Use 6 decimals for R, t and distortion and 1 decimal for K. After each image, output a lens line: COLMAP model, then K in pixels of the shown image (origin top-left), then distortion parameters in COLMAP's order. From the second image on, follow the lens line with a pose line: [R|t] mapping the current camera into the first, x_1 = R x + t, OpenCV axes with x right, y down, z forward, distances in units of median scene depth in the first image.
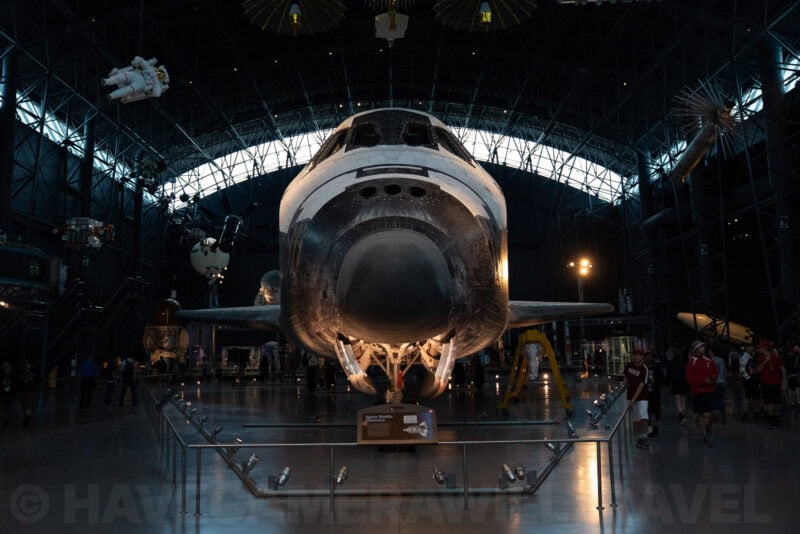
lens RADIAL K [[817.8, 0, 400.0], [0, 817.8, 267.0], [0, 0, 1]] dist [0.003123, 0.000496]
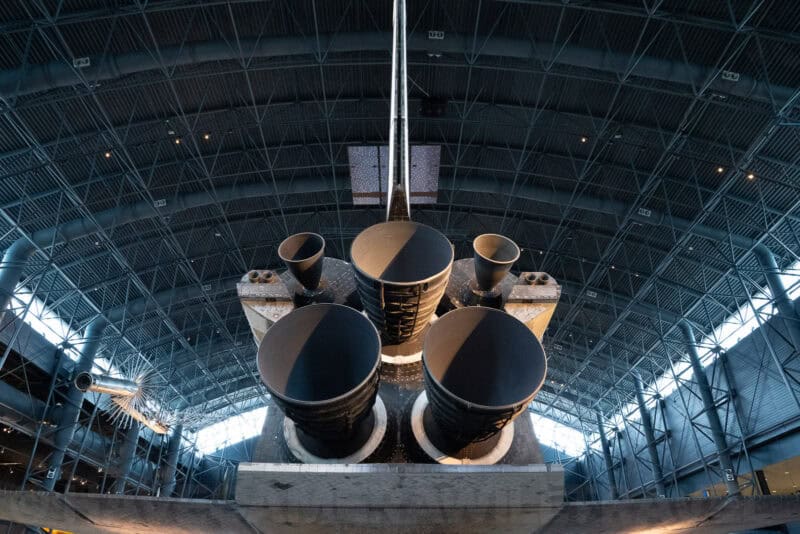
lens RADIAL K [[562.4, 0, 400.0], [0, 562.4, 267.0], [0, 0, 1]] dist [-0.119022, 0.090565]
pose [[0.999695, 0.024679, -0.000042, -0.002566], [-0.022308, 0.902943, -0.429181, 0.036801], [-0.010554, 0.429051, 0.903219, 0.356247]]
